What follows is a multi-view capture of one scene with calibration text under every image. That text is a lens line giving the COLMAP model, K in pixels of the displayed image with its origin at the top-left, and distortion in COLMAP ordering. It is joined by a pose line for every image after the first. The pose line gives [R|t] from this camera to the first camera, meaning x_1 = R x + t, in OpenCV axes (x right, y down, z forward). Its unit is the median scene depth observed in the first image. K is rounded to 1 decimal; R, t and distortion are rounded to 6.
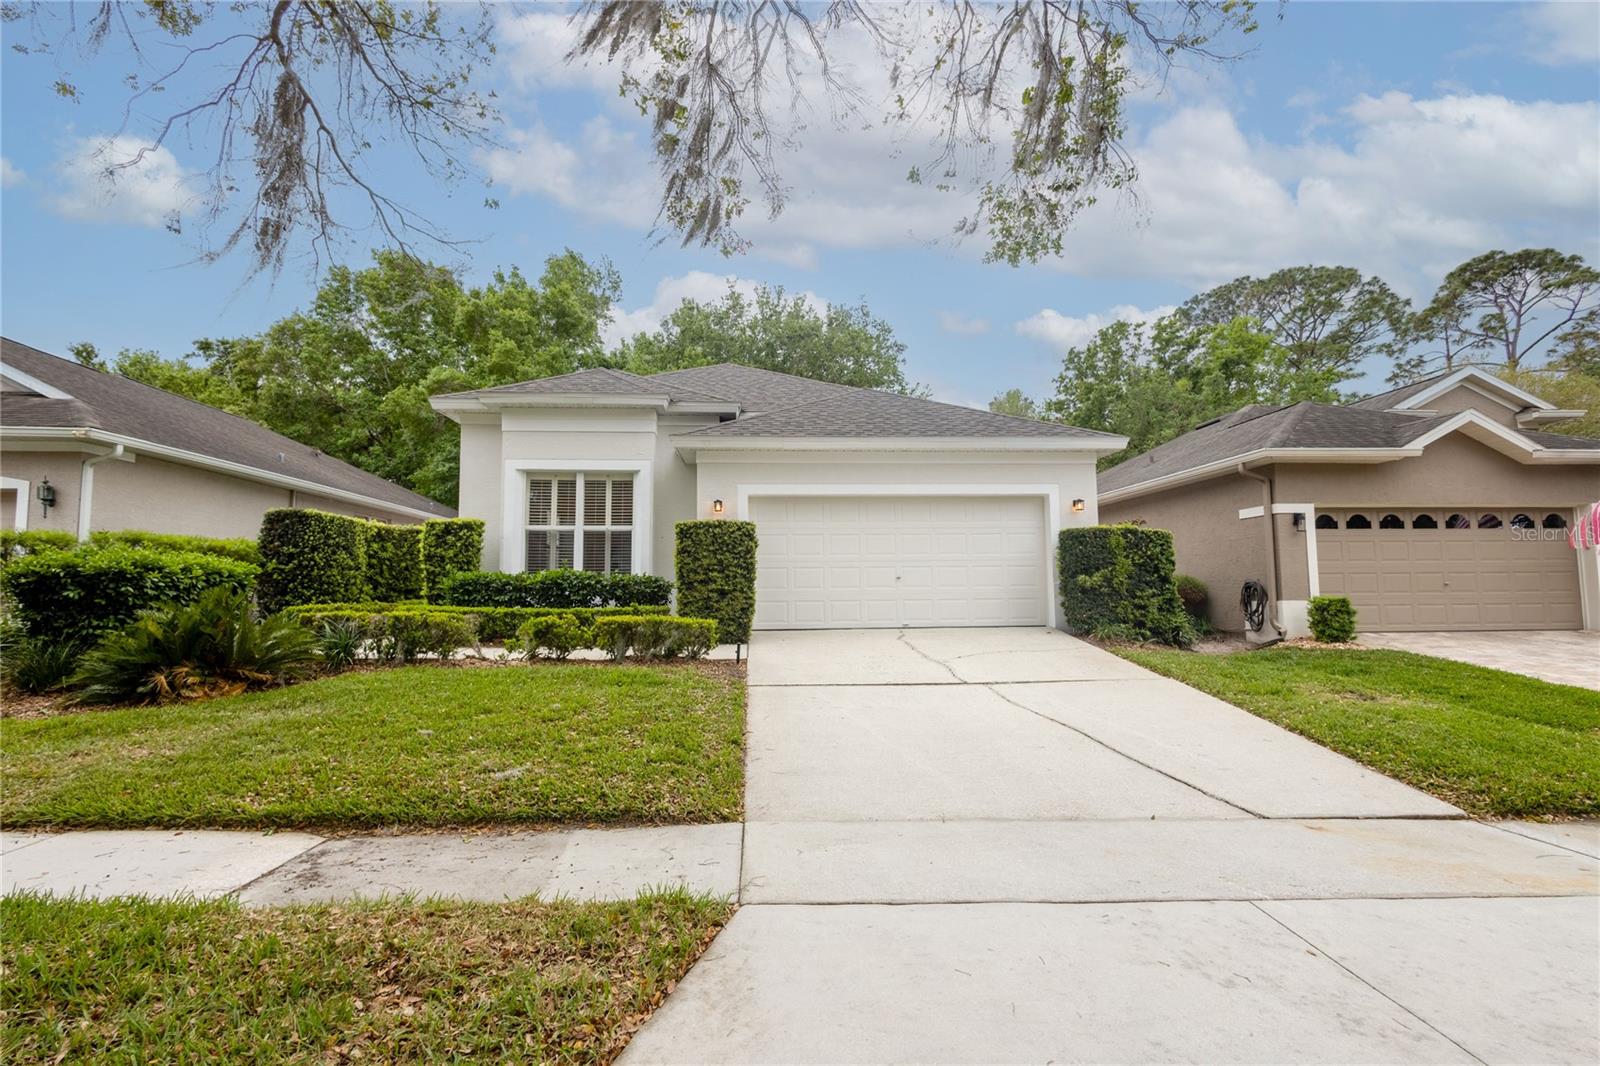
lens RADIAL K [[729.0, 0, 805.6], [0, 729.0, 527.3], [0, 0, 1]] dist [0.010096, -0.000878]
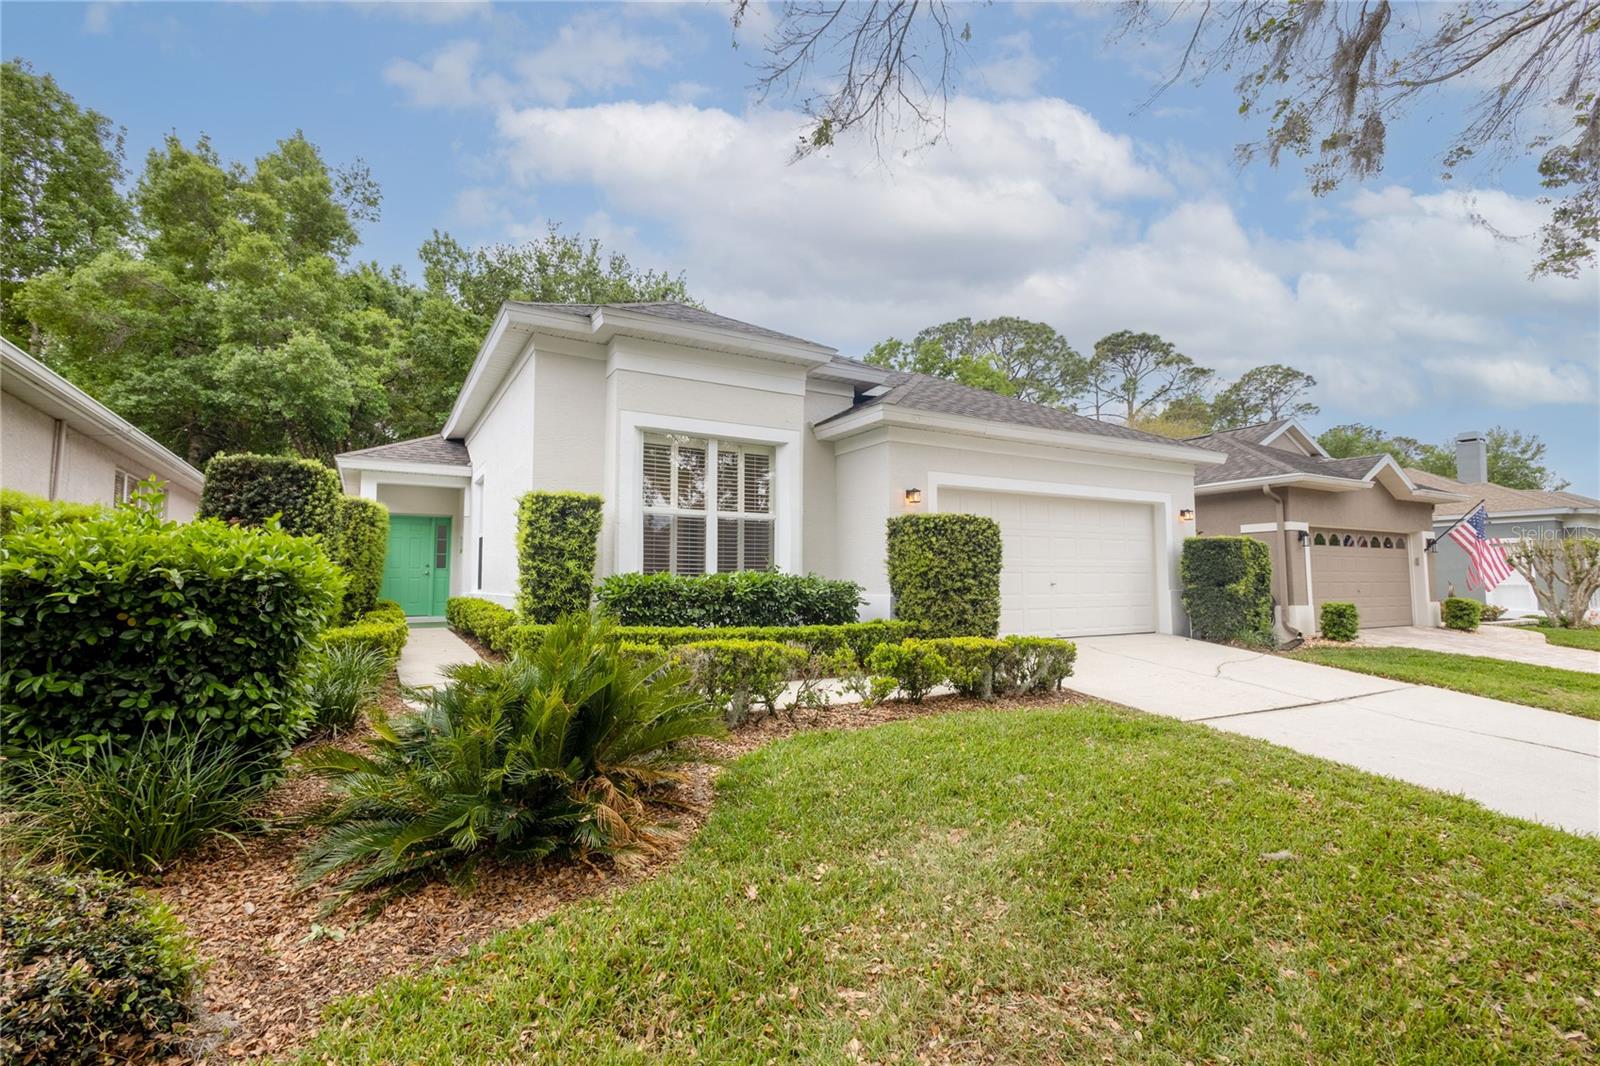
lens RADIAL K [[729.0, 0, 808.0], [0, 729.0, 530.0], [0, 0, 1]] dist [0.010096, -0.000878]
pose [[0.896212, 0.037895, 0.442004, -0.553898], [-0.043068, 0.999071, 0.001671, 0.011955], [-0.441530, -0.020534, 0.897012, 0.300700]]
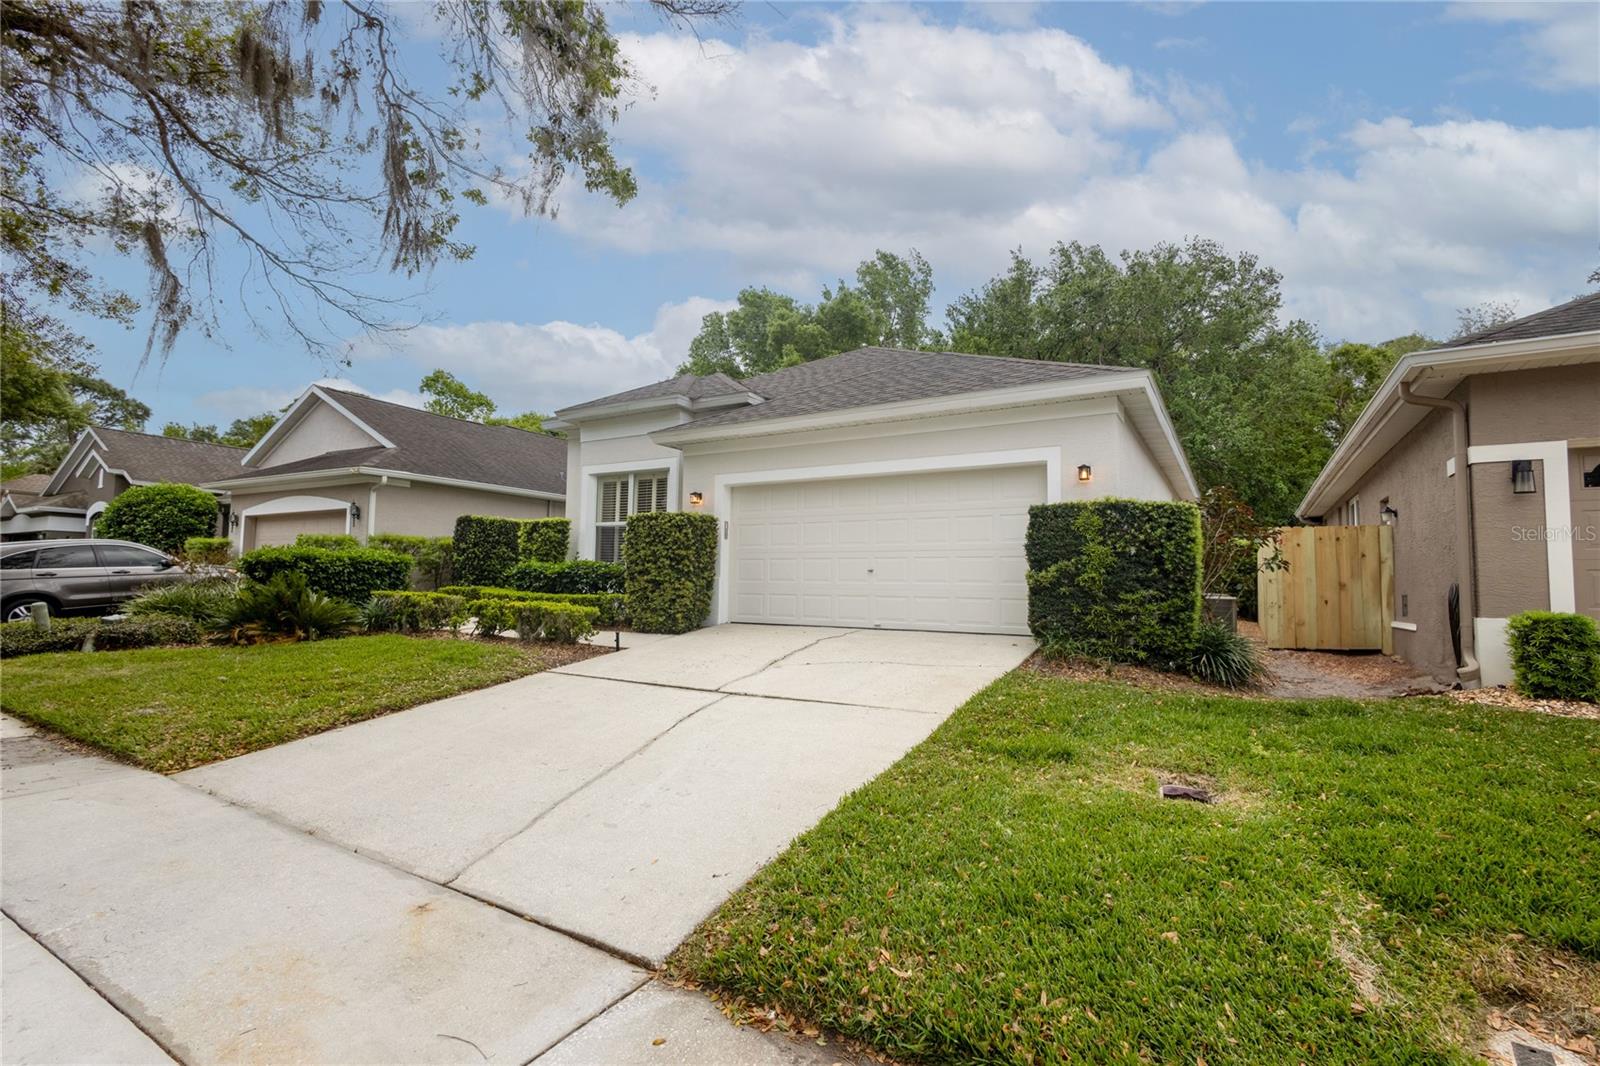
lens RADIAL K [[729.0, 0, 803.5], [0, 729.0, 541.9], [0, 0, 1]] dist [0.010096, -0.000878]
pose [[0.819864, -0.013194, -0.572406, 0.548485], [0.029565, 0.999376, 0.019310, 0.015642], [0.571795, -0.032755, 0.819743, 0.241805]]
